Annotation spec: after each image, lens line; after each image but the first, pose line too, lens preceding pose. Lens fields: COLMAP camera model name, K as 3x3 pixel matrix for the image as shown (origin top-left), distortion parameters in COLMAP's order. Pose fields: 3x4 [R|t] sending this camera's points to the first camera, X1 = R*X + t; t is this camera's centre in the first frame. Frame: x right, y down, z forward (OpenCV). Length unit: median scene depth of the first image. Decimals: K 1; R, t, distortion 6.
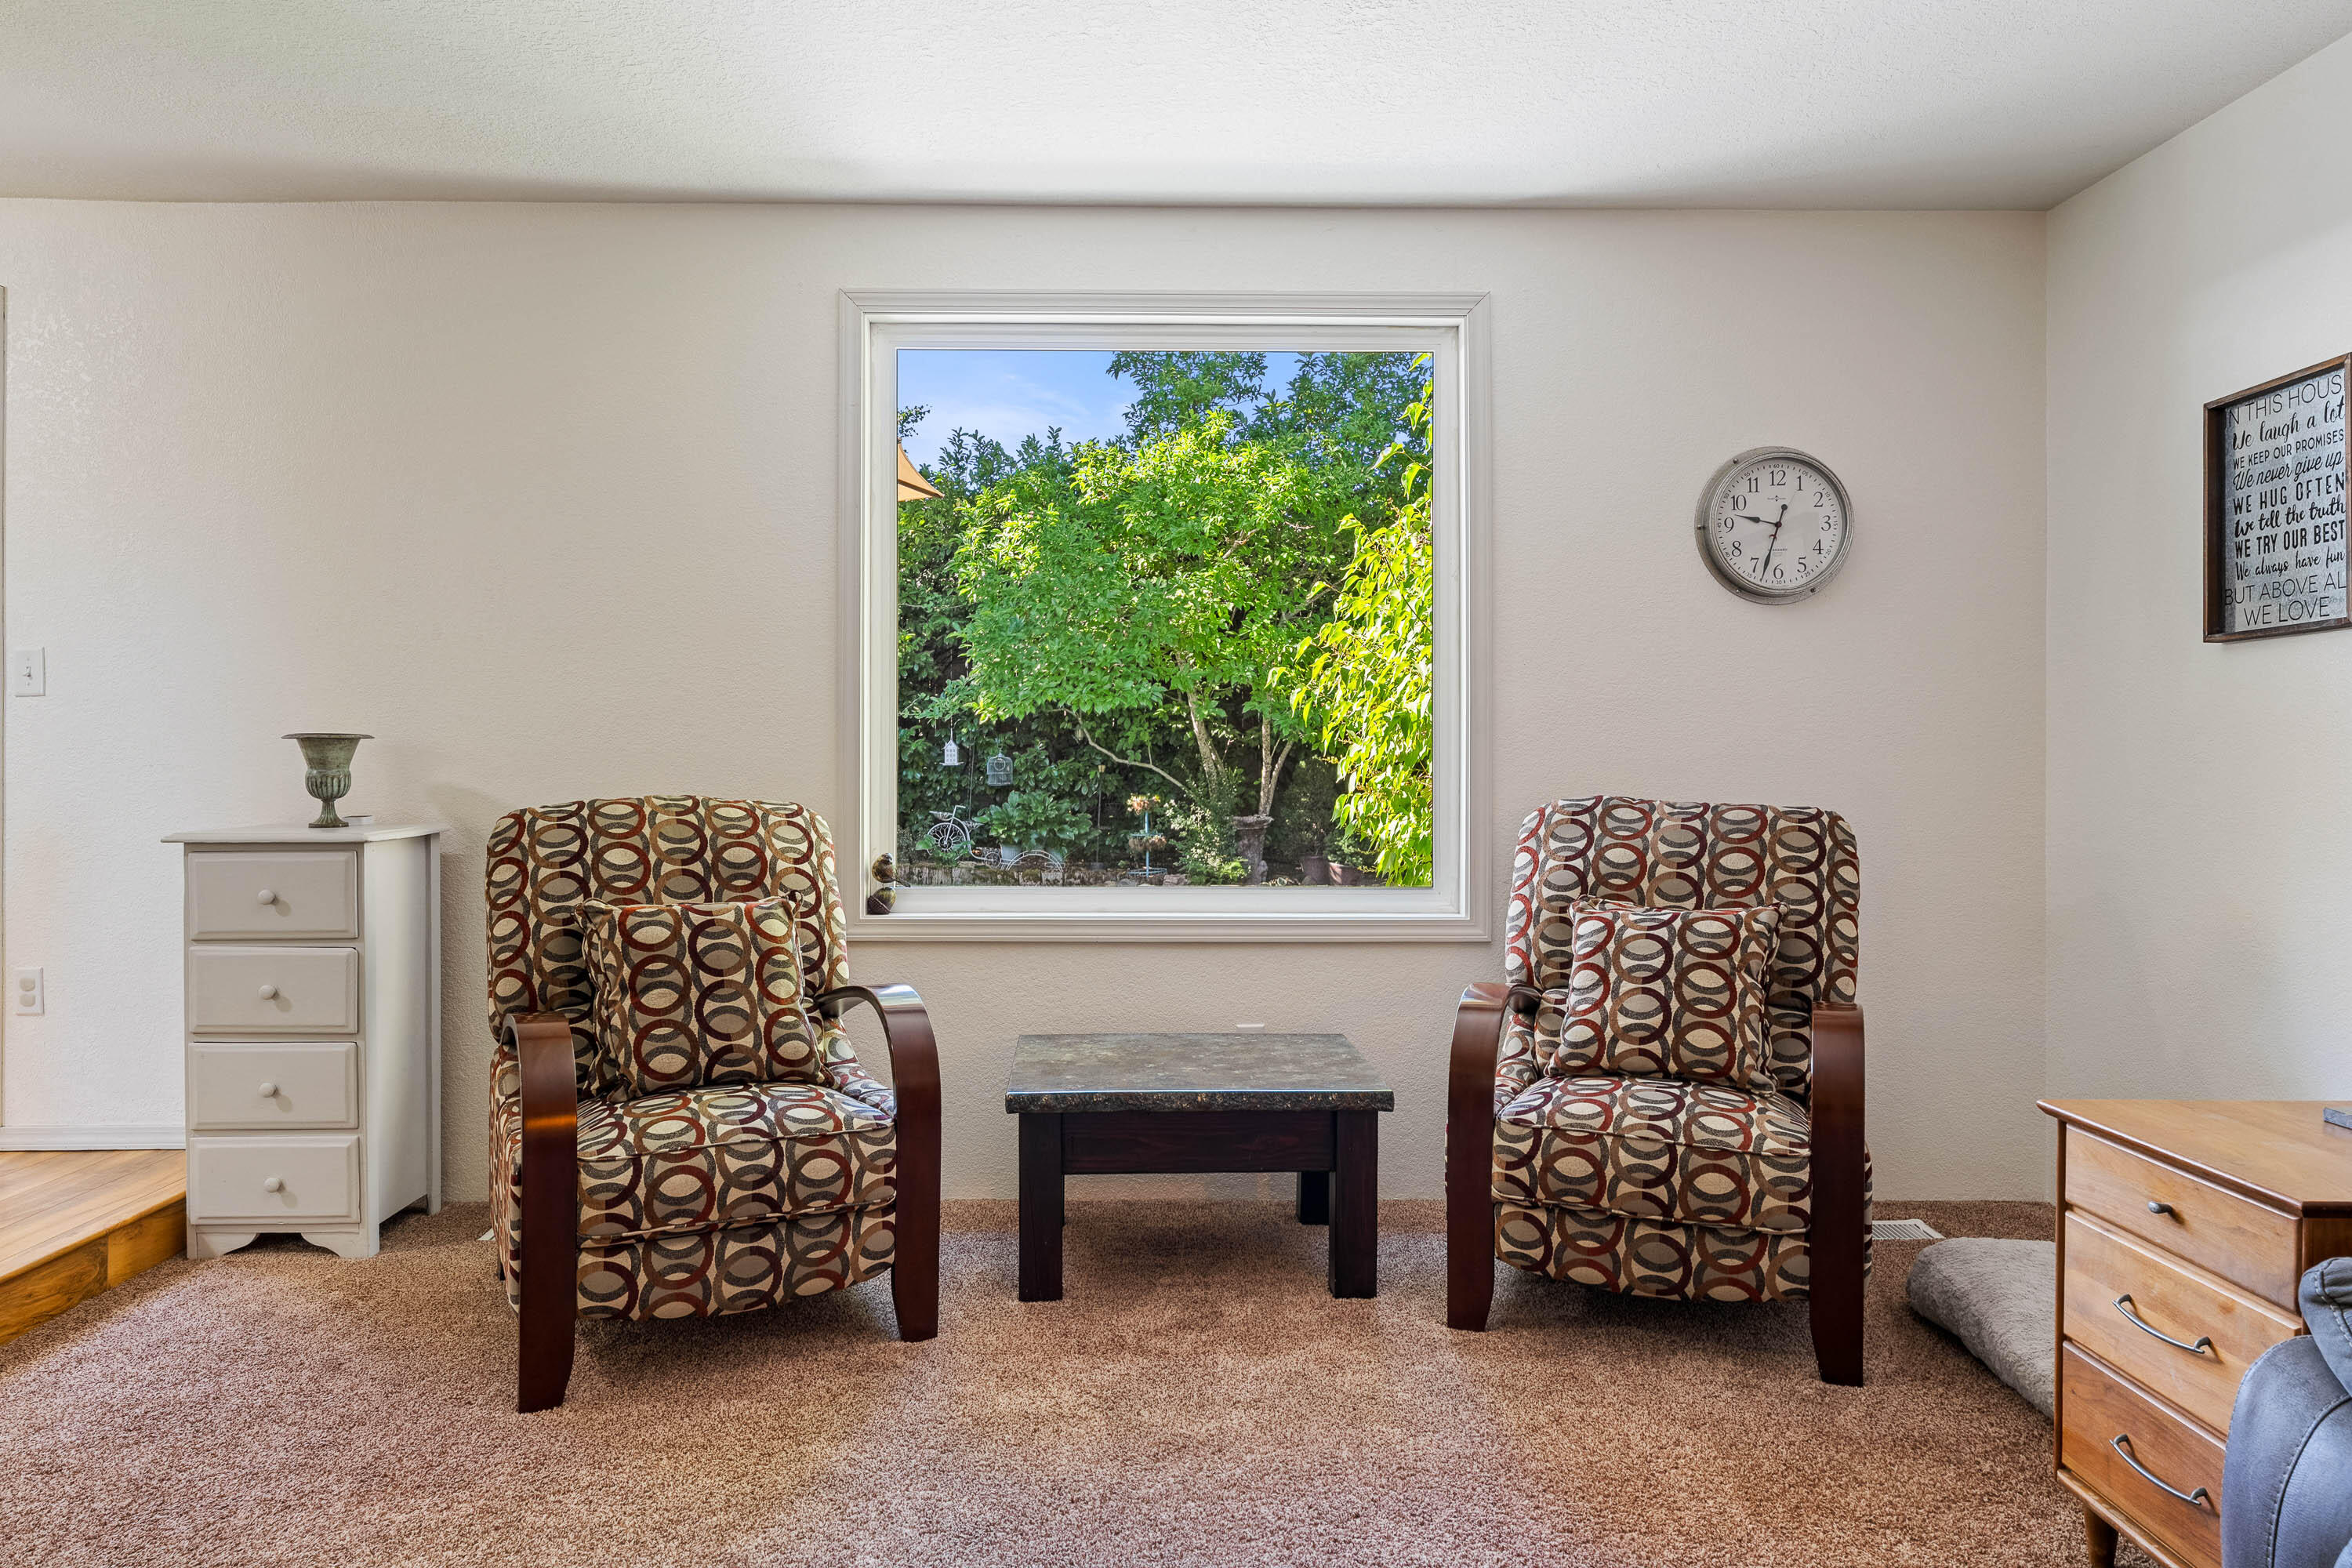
lens RADIAL K [[1564.3, 0, 1173.8], [0, 1564.3, 758.9], [0, 0, 1]] dist [-0.000433, 0.003708]
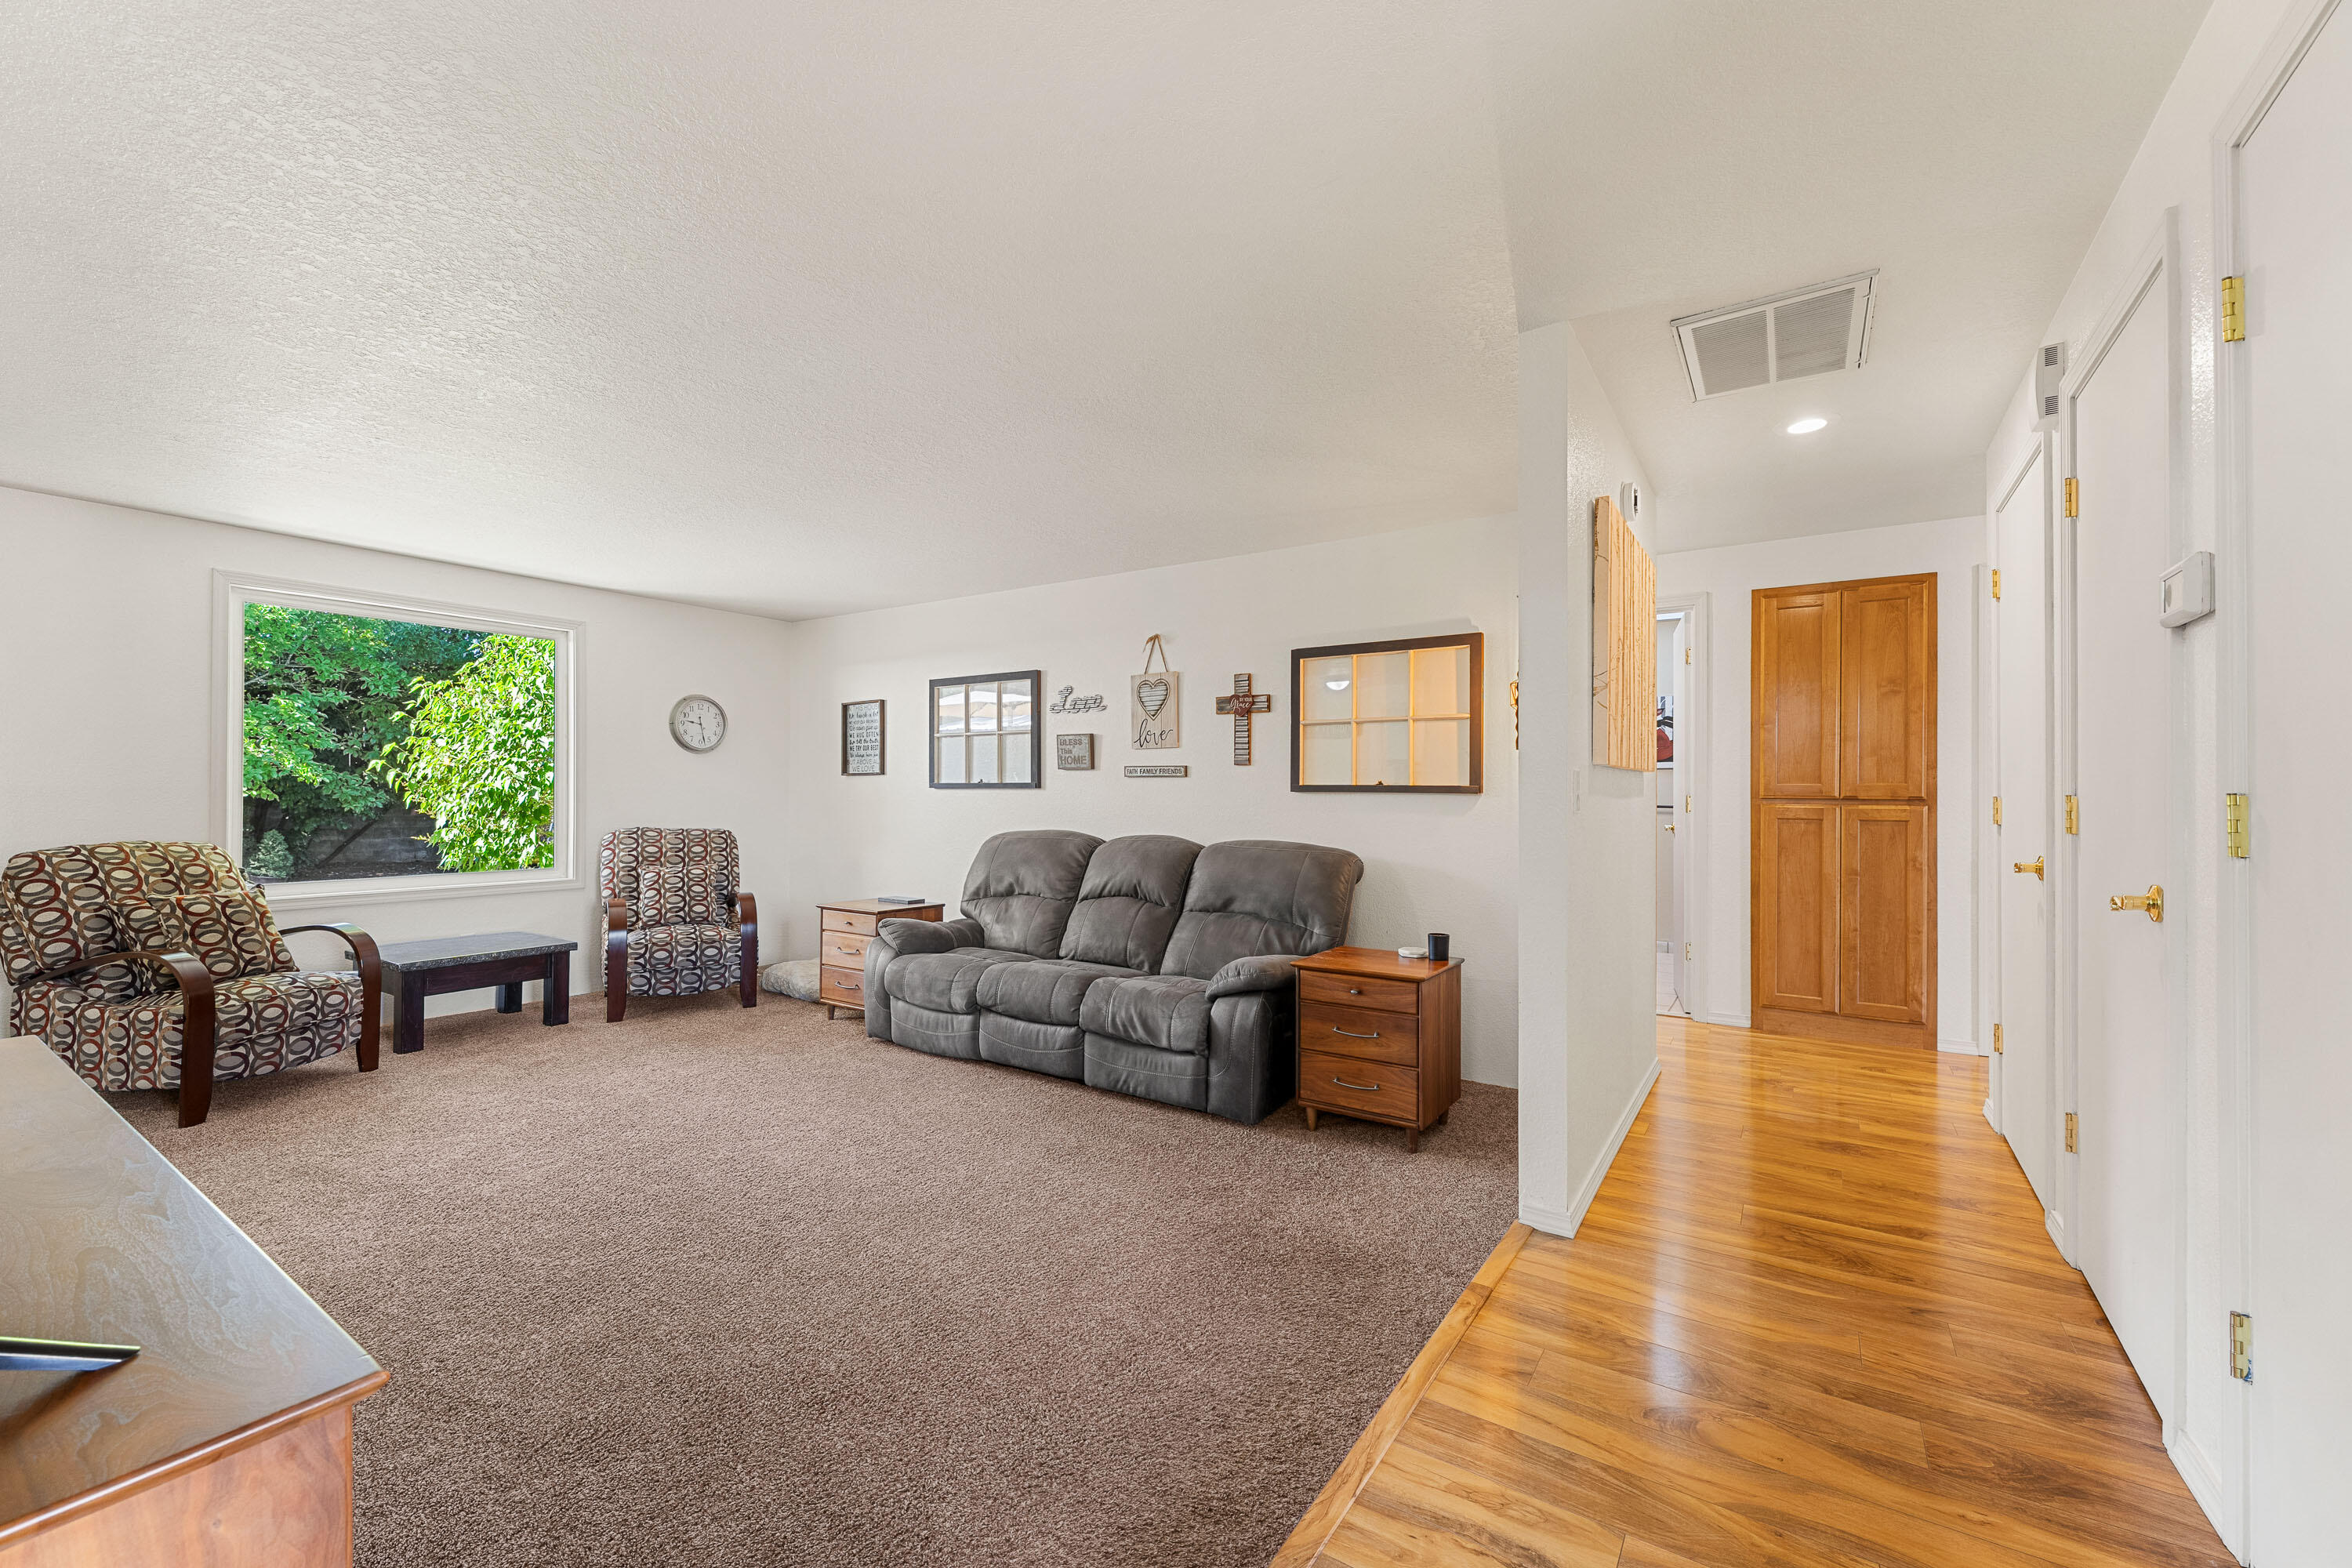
lens RADIAL K [[941.3, 0, 1176.8], [0, 941.3, 788.9], [0, 0, 1]] dist [-0.005270, 0.000056]
pose [[0.562910, 0.004711, 0.826505, -0.611050], [-0.000782, 0.999986, -0.005167, -0.038507], [-0.826518, 0.002262, 0.562906, -0.734370]]
